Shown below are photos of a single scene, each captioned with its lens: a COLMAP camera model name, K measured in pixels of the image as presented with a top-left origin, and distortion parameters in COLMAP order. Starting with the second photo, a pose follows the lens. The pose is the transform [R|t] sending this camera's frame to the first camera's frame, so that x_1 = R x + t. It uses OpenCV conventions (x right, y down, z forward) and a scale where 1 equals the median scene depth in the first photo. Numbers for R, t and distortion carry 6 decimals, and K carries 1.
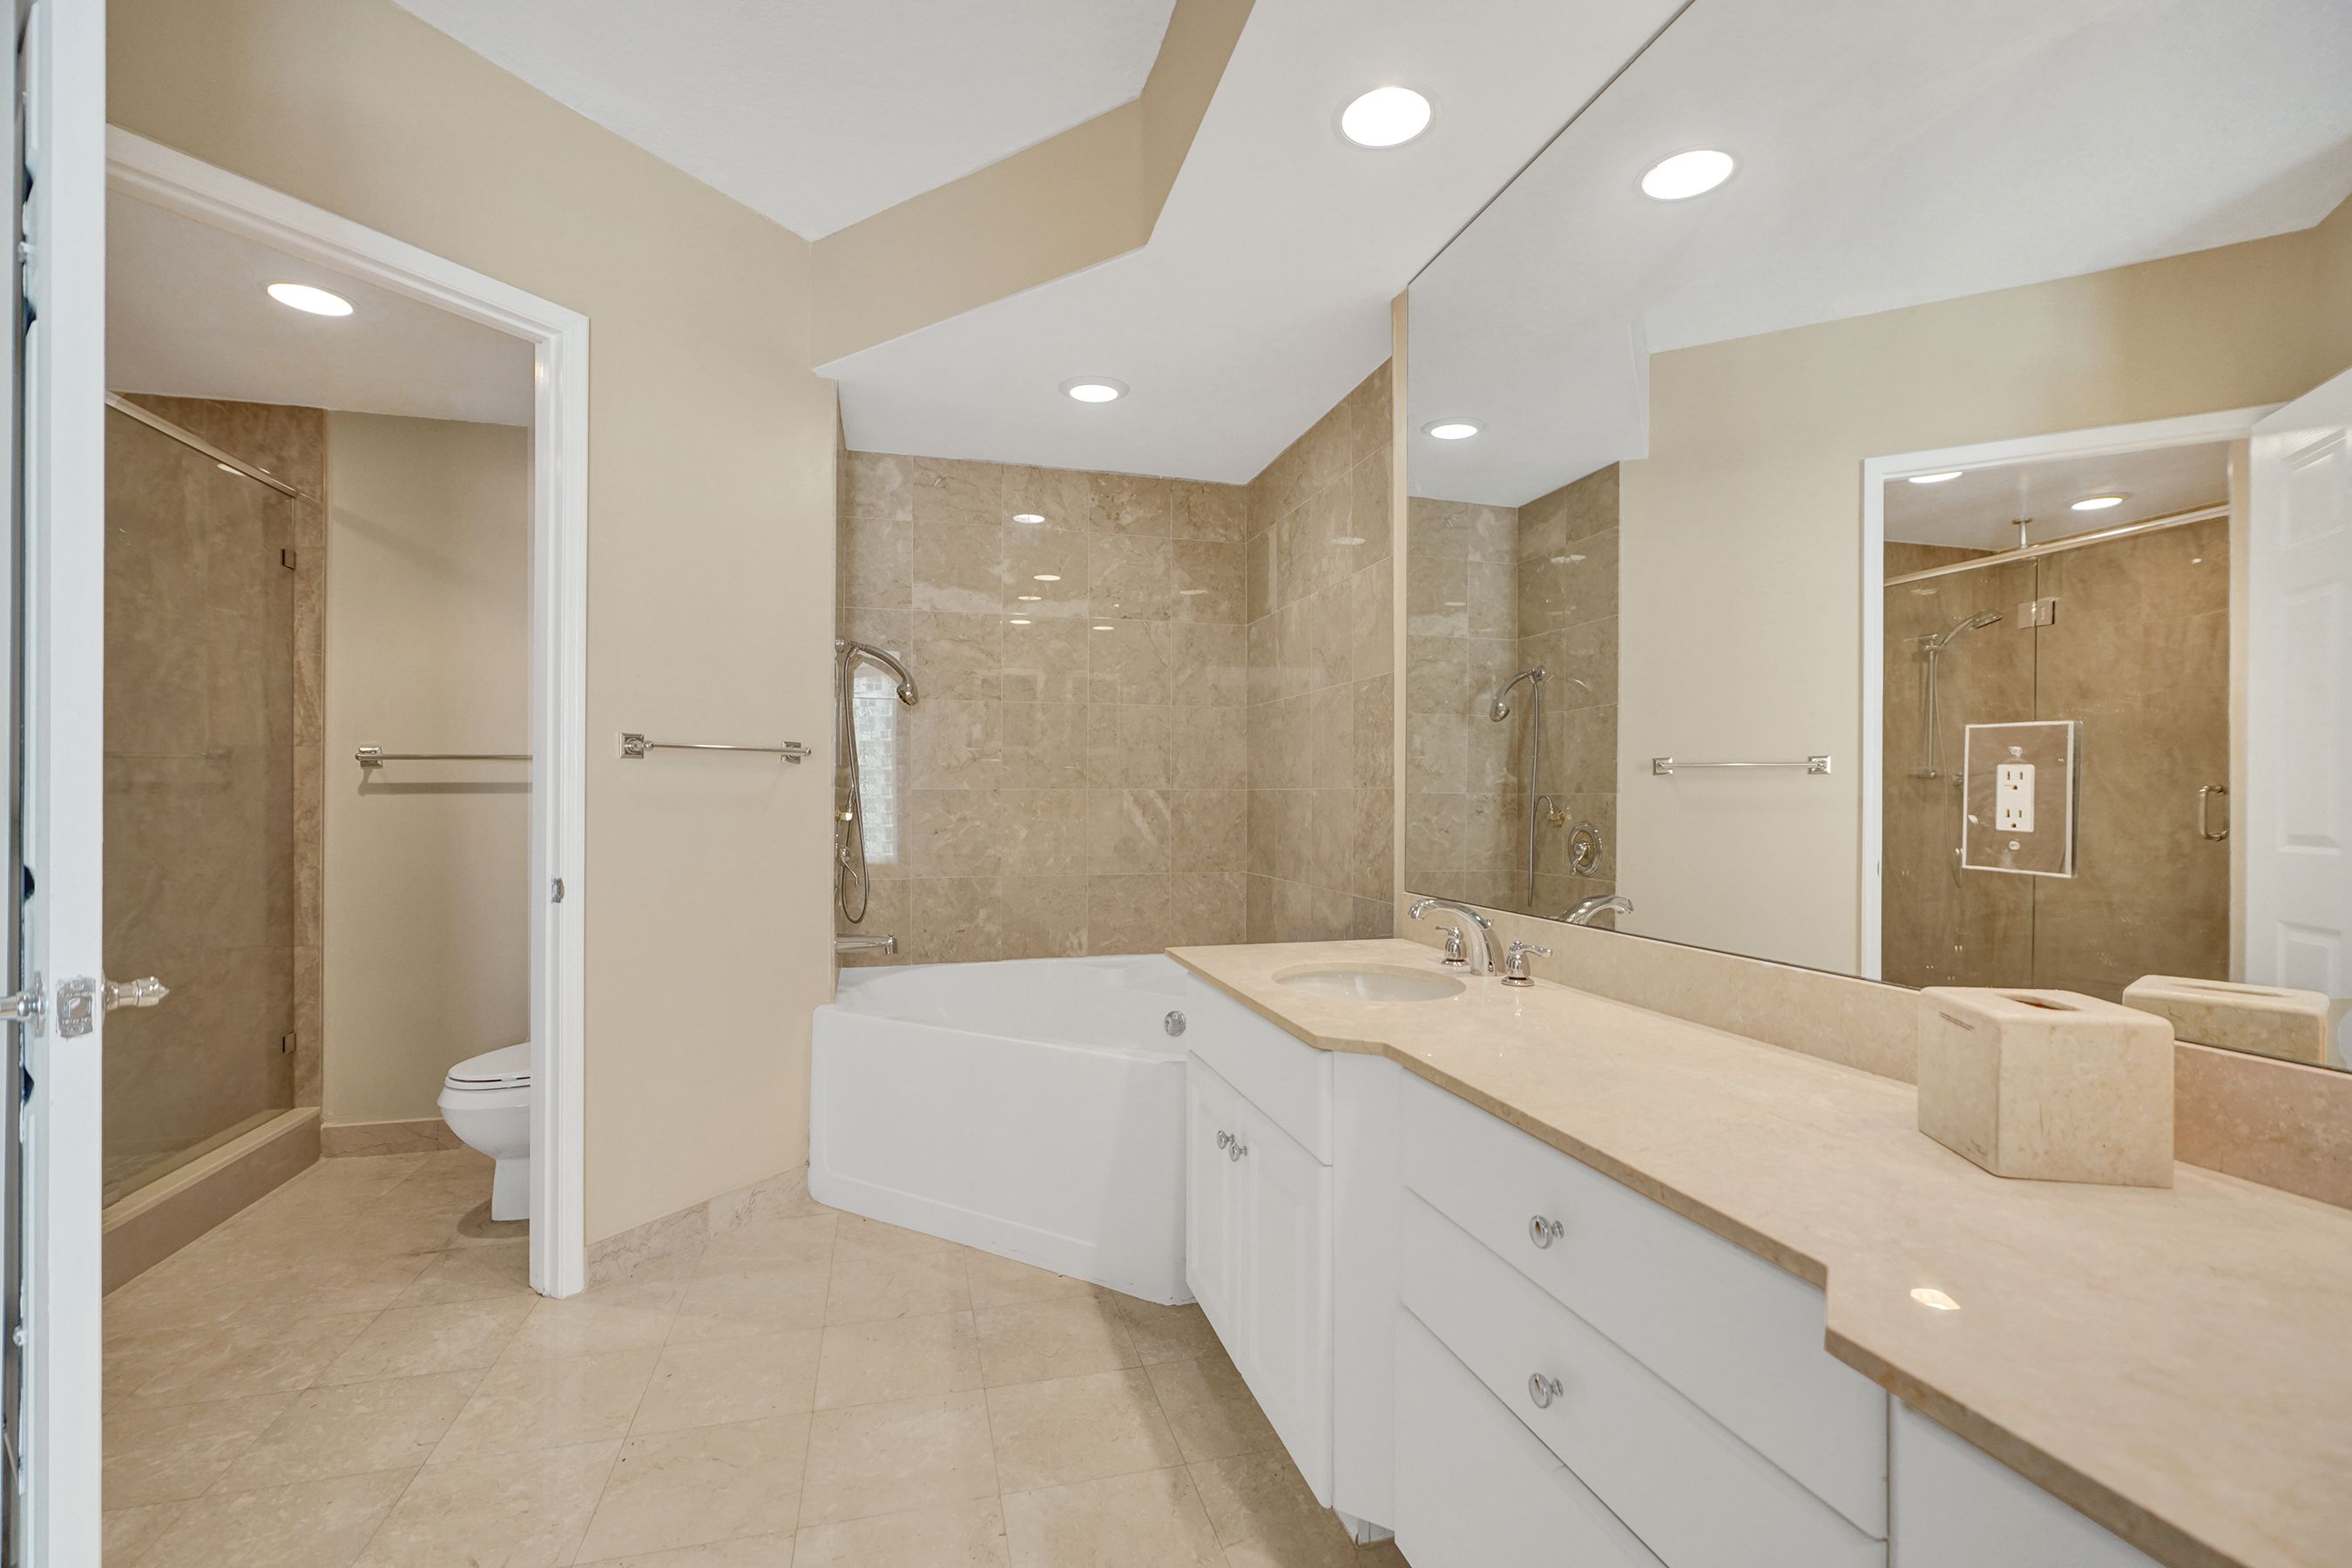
lens RADIAL K [[1012.2, 0, 1160.2], [0, 1012.2, 795.7], [0, 0, 1]] dist [-0.011357, 0.005446]
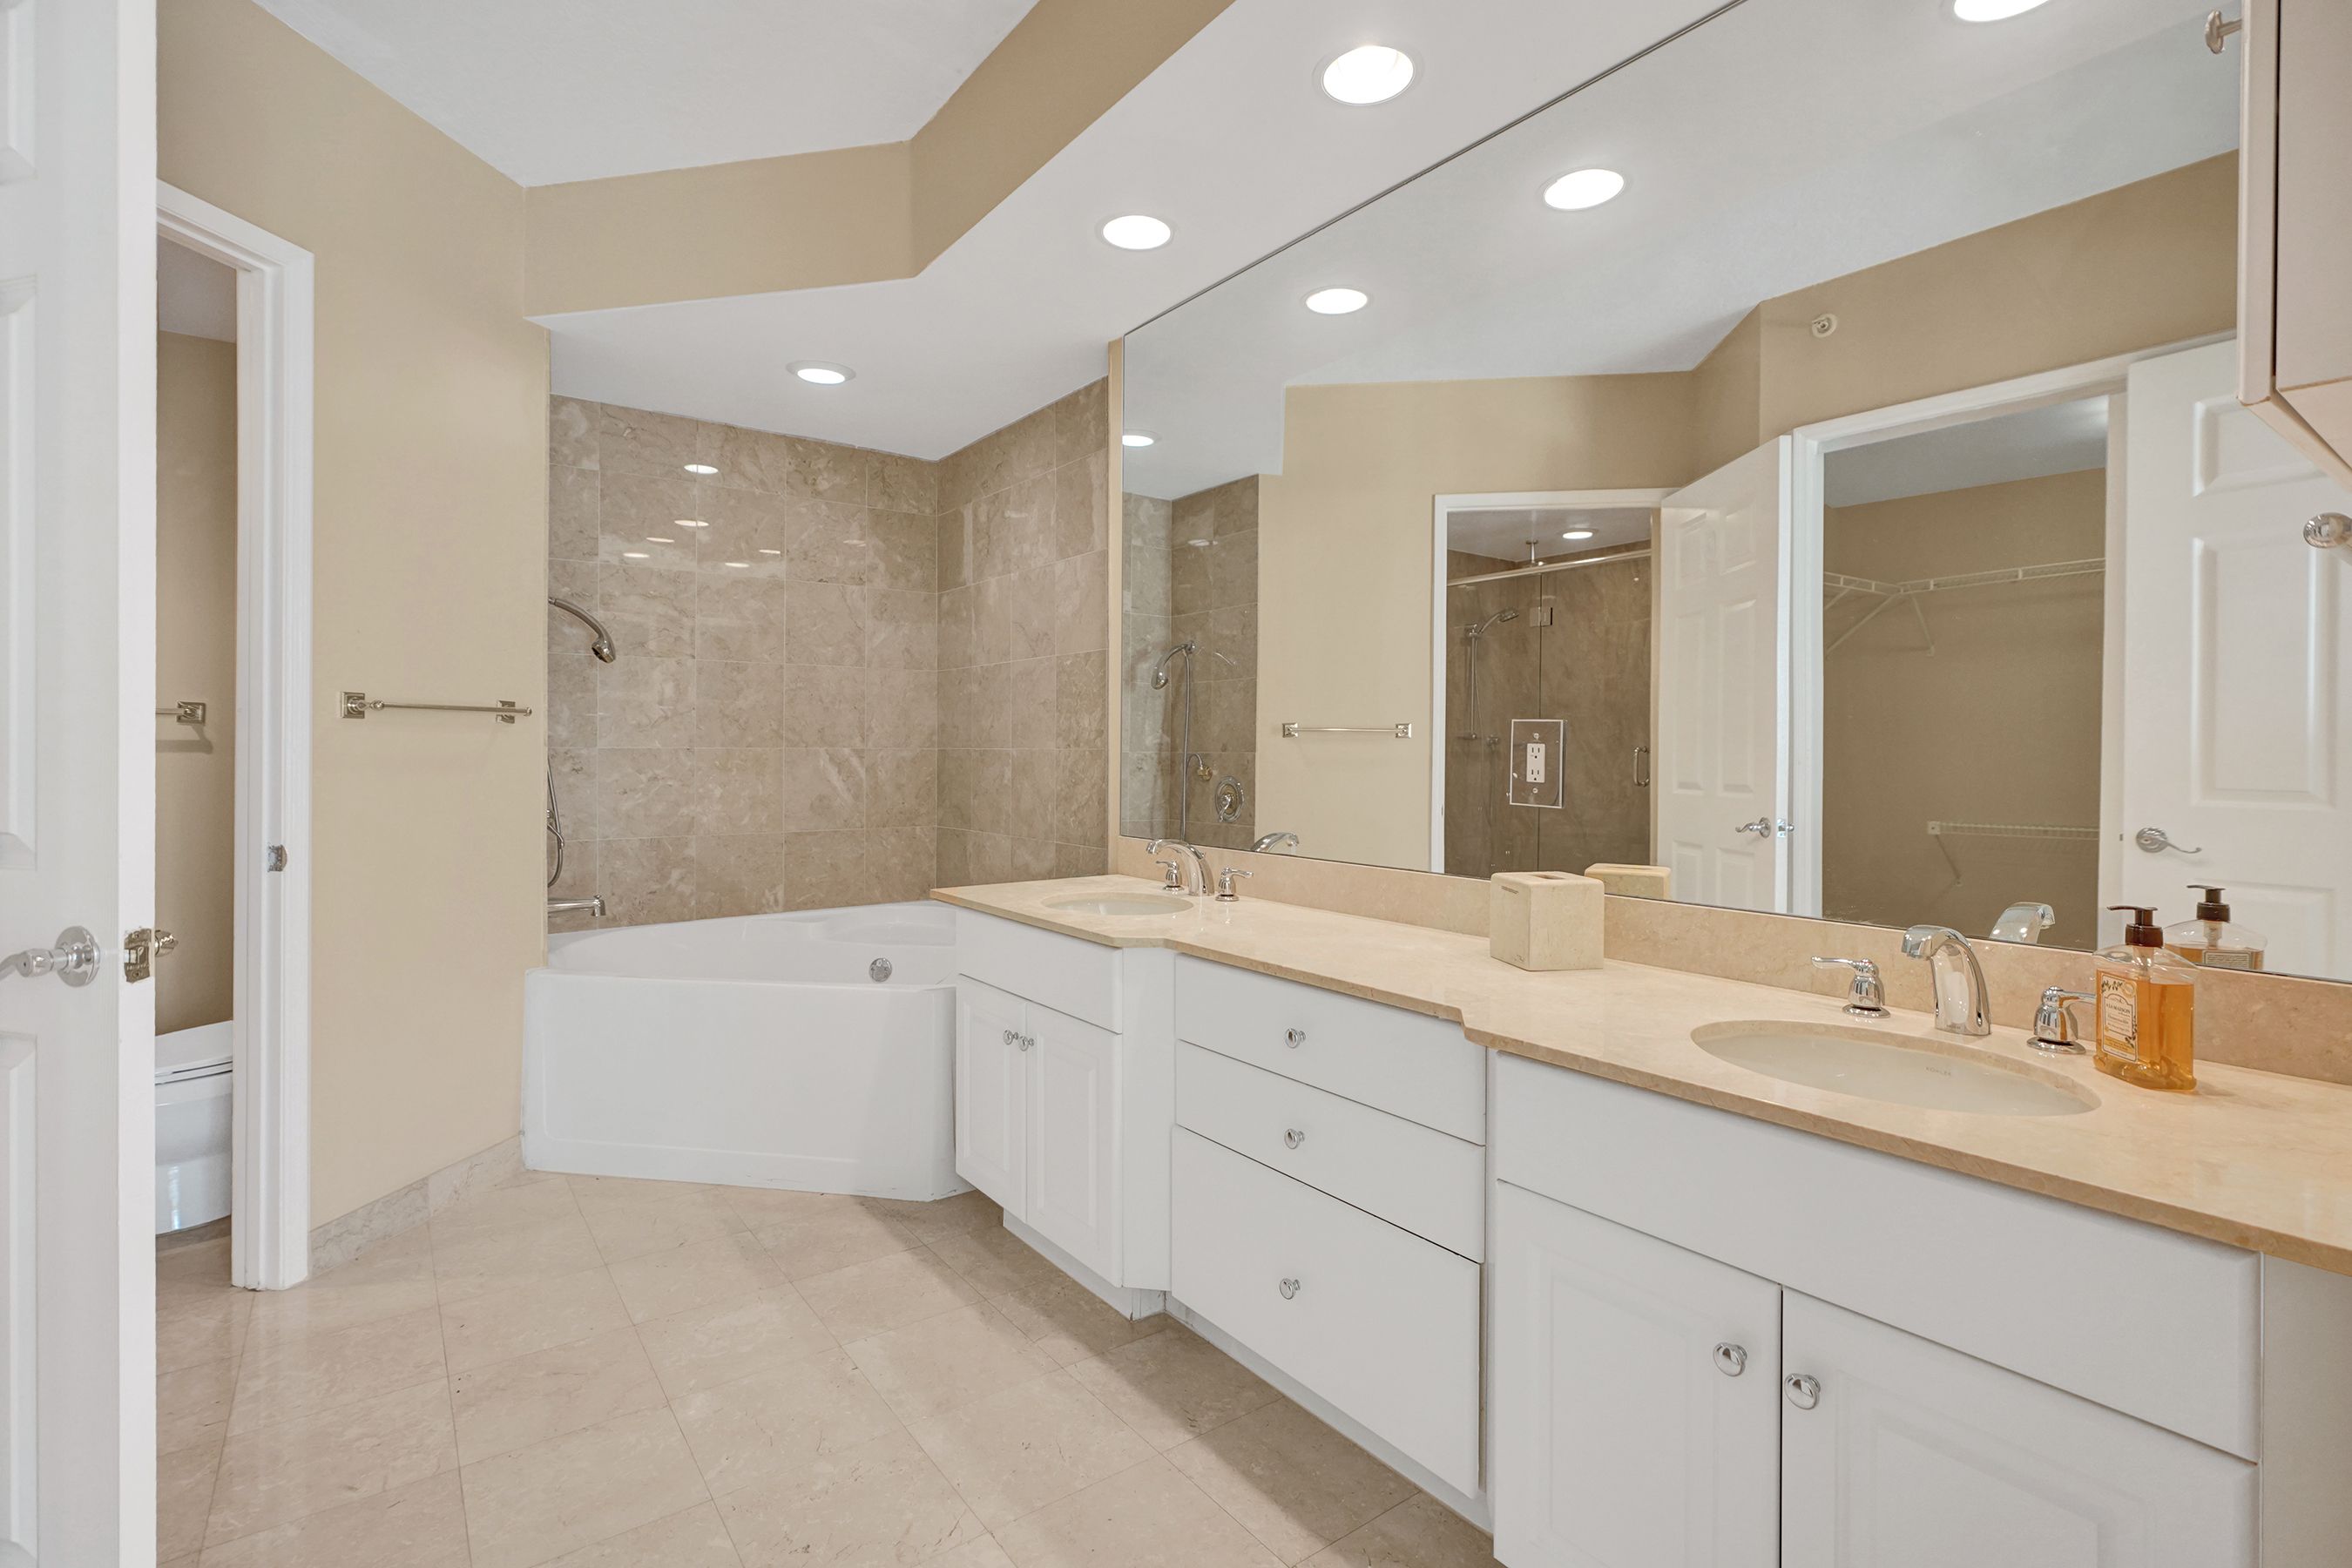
lens RADIAL K [[1070.8, 0, 1128.5], [0, 1070.8, 755.6], [0, 0, 1]] dist [-0.013870, 0.008678]
pose [[0.939129, -0.001178, 0.343563, -0.119164], [-0.000864, 0.999983, 0.005791, -0.005593], [-0.343564, -0.005735, 0.939112, -0.131192]]
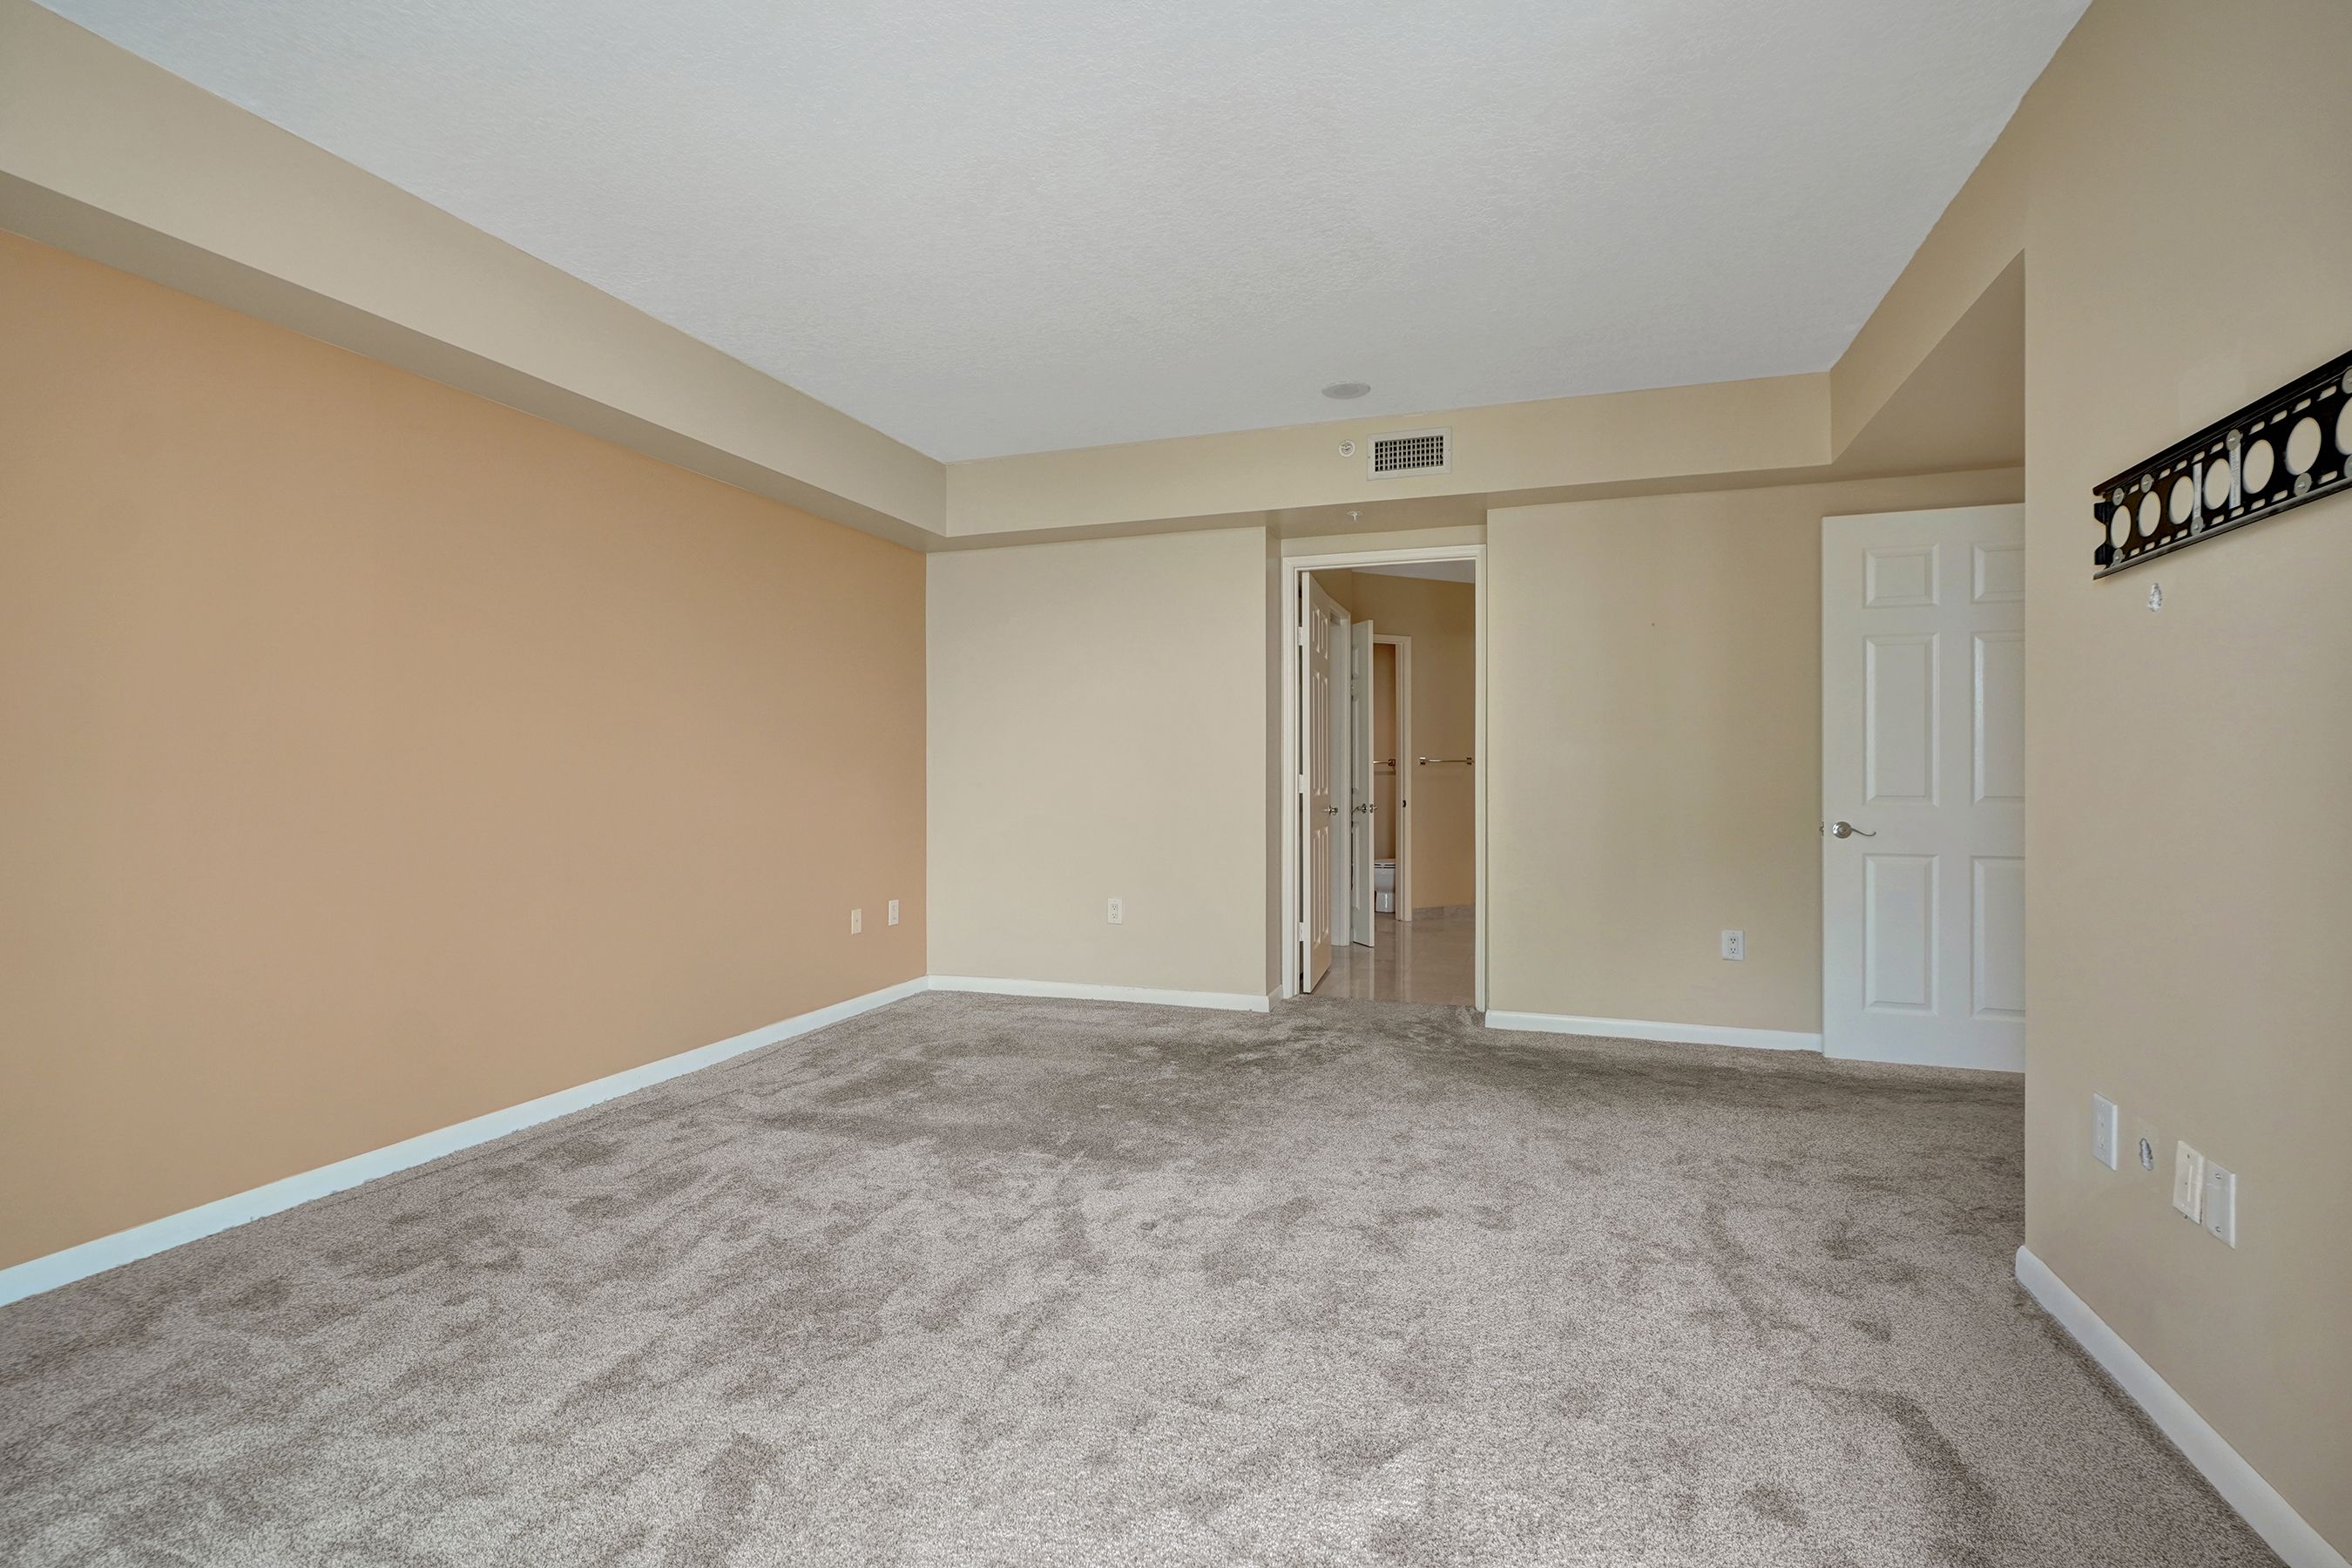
lens RADIAL K [[1071.1, 0, 1182.8], [0, 1071.1, 788.4], [0, 0, 1]] dist [-0.014004, 0.006927]
pose [[0.834801, 0.004896, -0.550530, 0.513419], [0.001333, 0.999940, 0.010915, -0.001052], [0.550550, -0.009846, 0.834744, -1.600730]]
